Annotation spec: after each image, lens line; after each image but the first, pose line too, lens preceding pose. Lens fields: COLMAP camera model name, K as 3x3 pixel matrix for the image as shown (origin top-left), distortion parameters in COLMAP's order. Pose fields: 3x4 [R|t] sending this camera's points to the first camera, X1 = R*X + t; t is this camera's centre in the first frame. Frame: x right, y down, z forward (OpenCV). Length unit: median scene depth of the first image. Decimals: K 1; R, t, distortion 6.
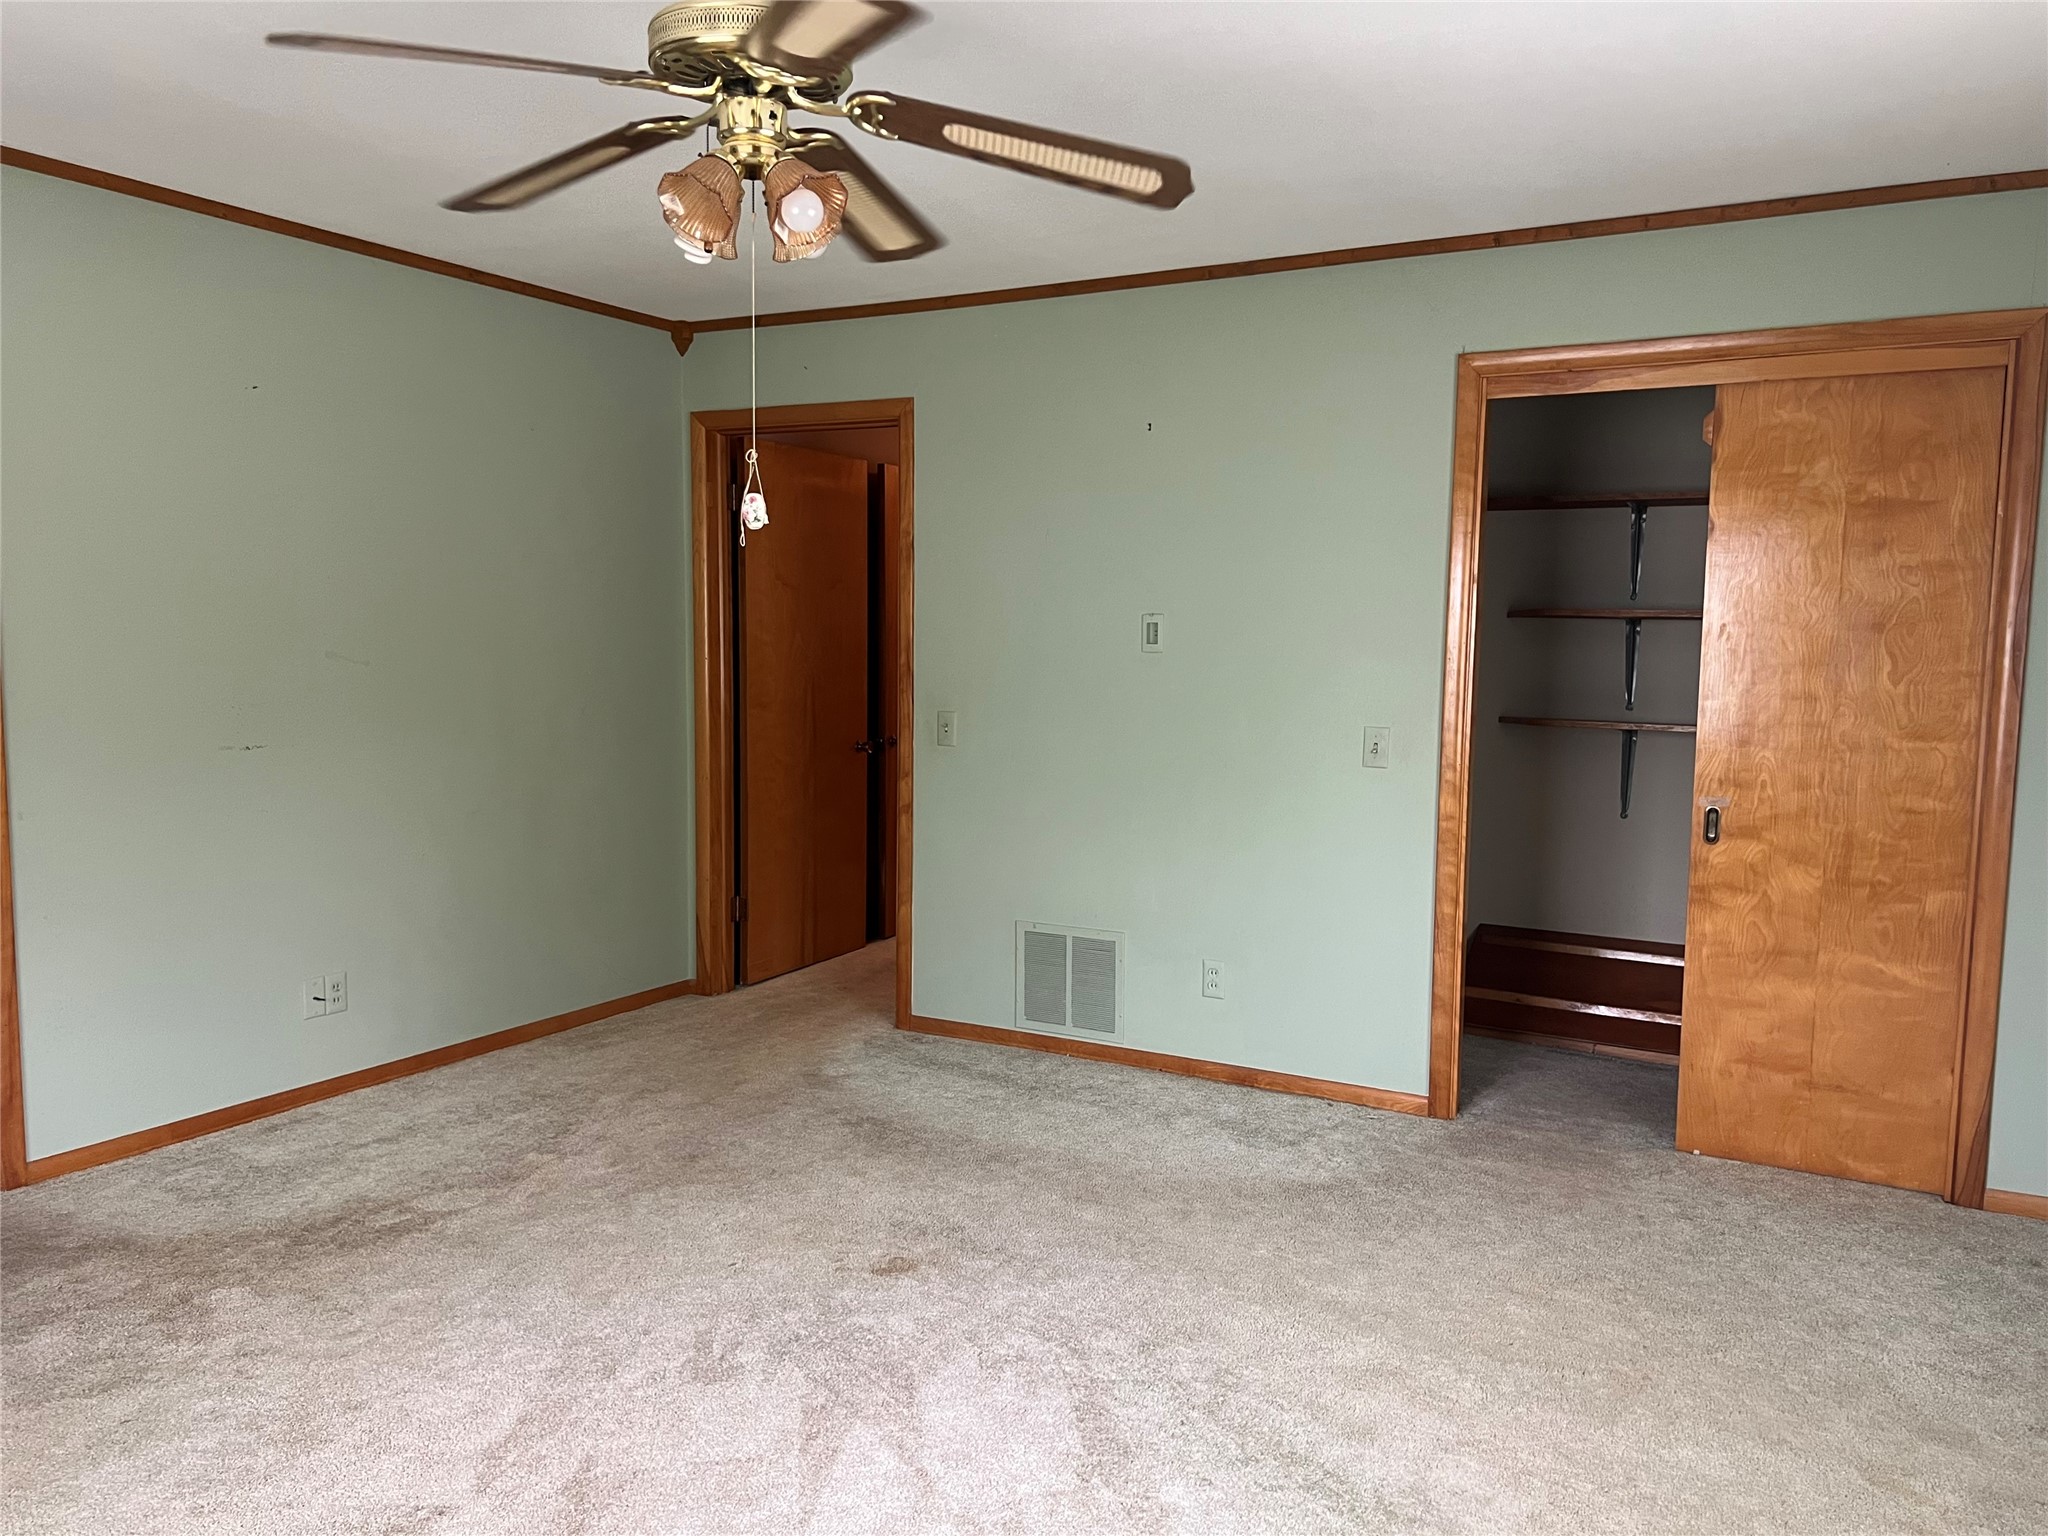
lens RADIAL K [[1531.1, 0, 1024.0], [0, 1531.1, 768.0], [0, 0, 1]] dist [0.001563, 0.000620]
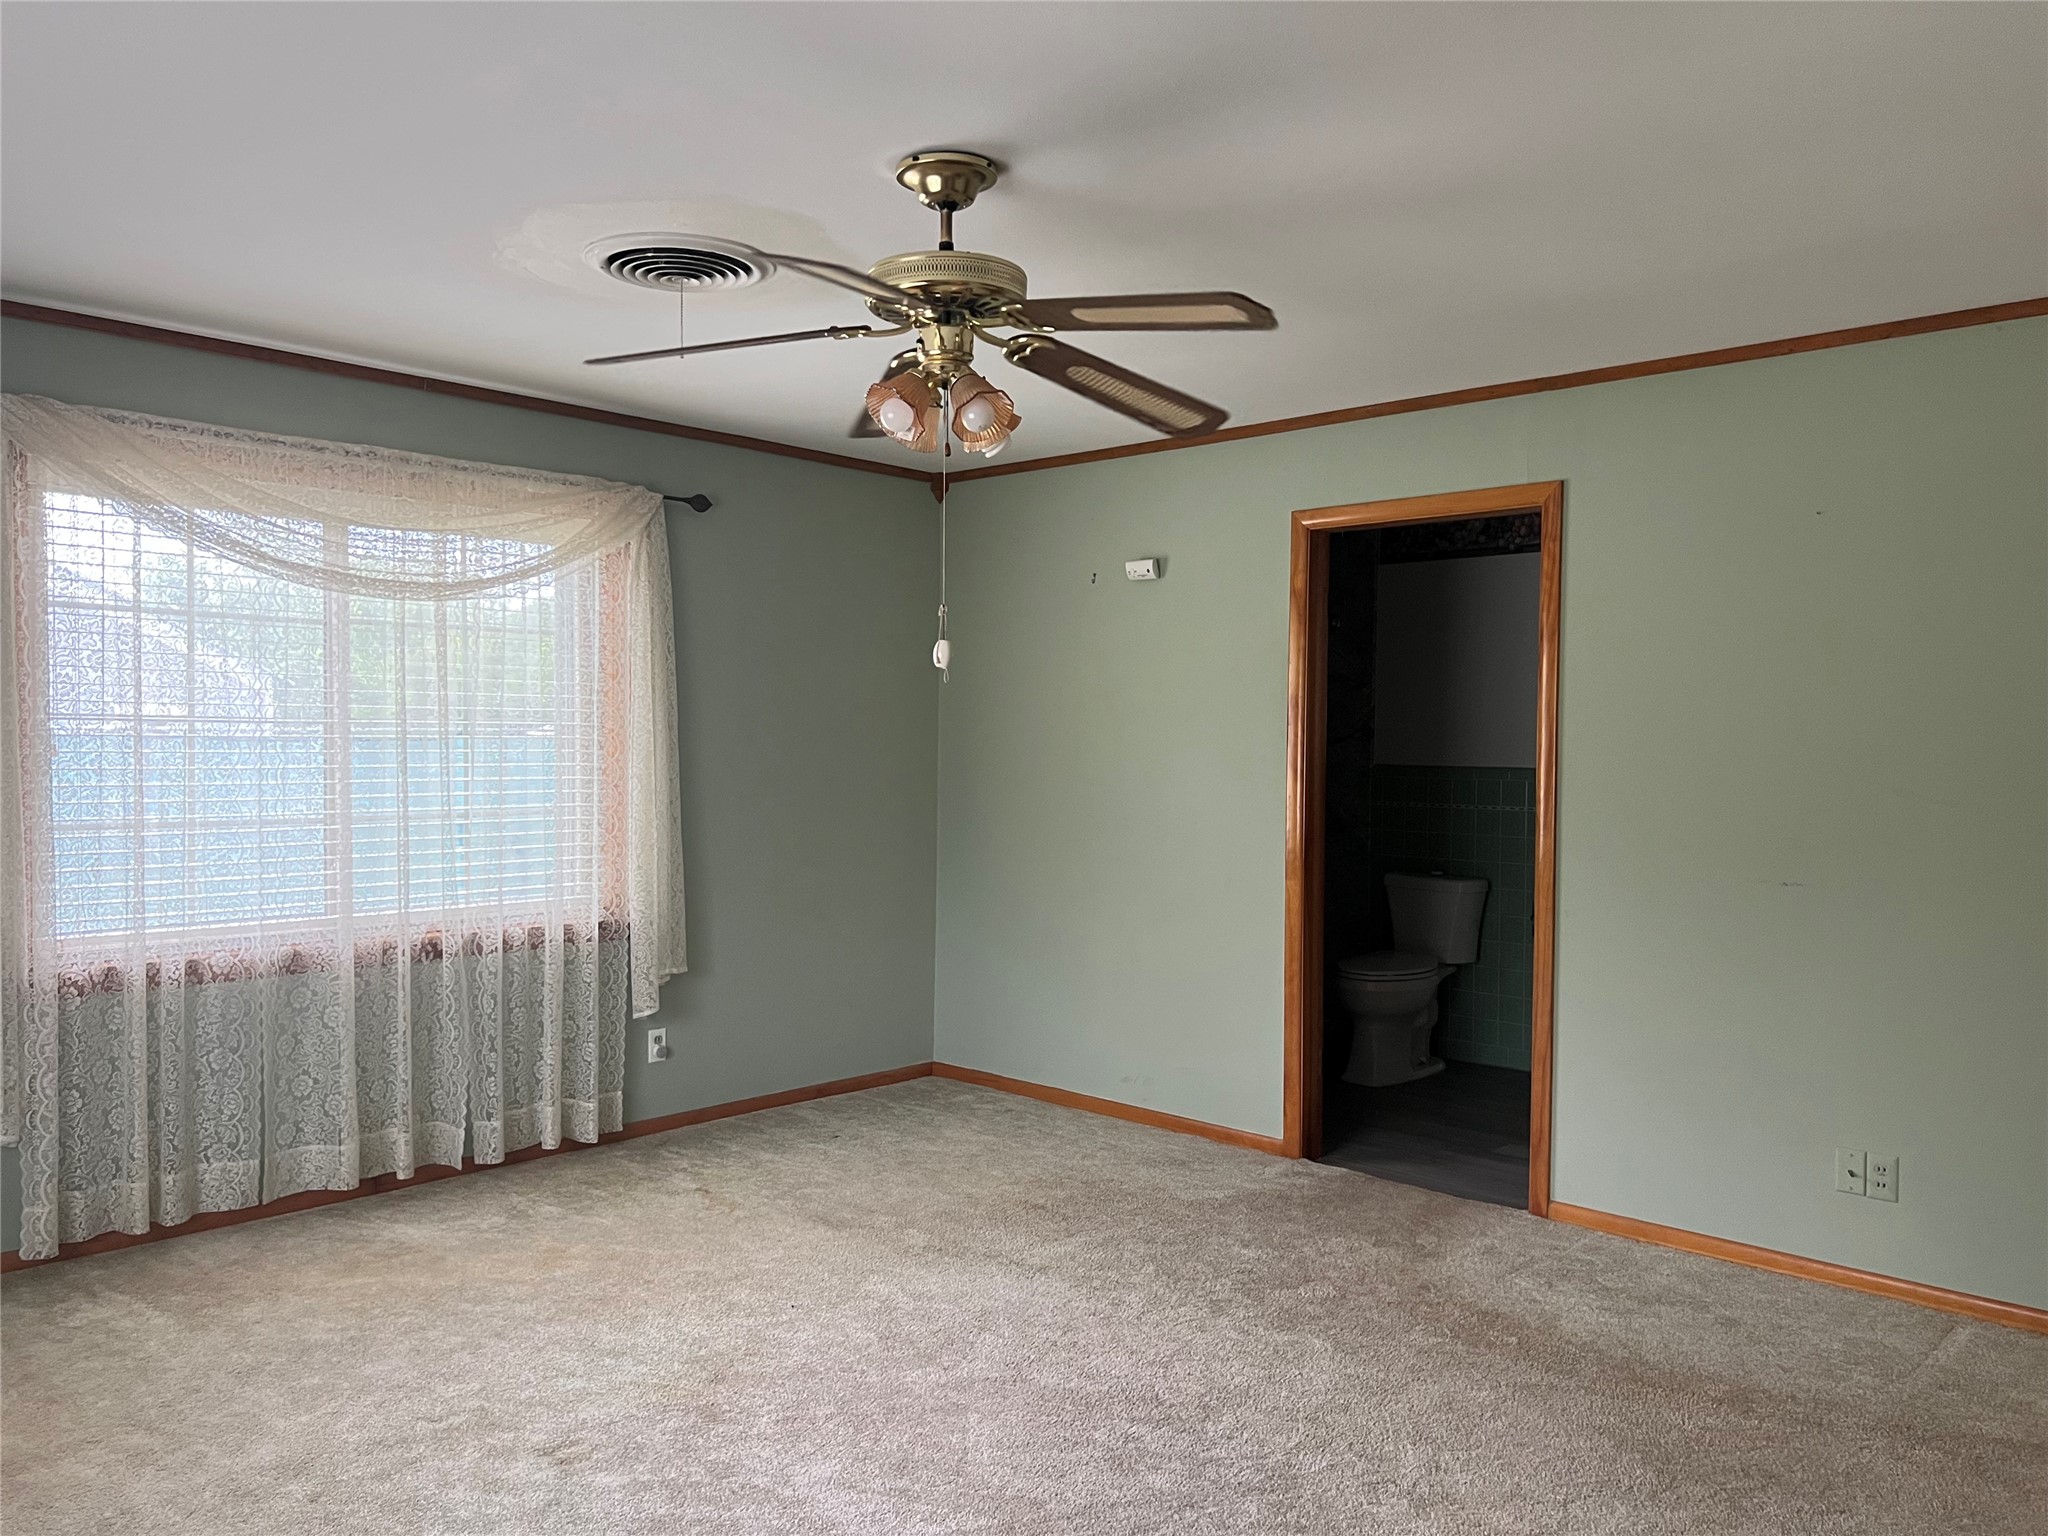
lens RADIAL K [[1531.1, 0, 1024.0], [0, 1531.1, 768.0], [0, 0, 1]] dist [0.001563, 0.000620]
pose [[-0.211539, 0.007628, -0.977340, 0.744989], [-0.105191, 0.993983, 0.030526, -0.090202], [0.971692, 0.109265, -0.209464, 0.984936]]
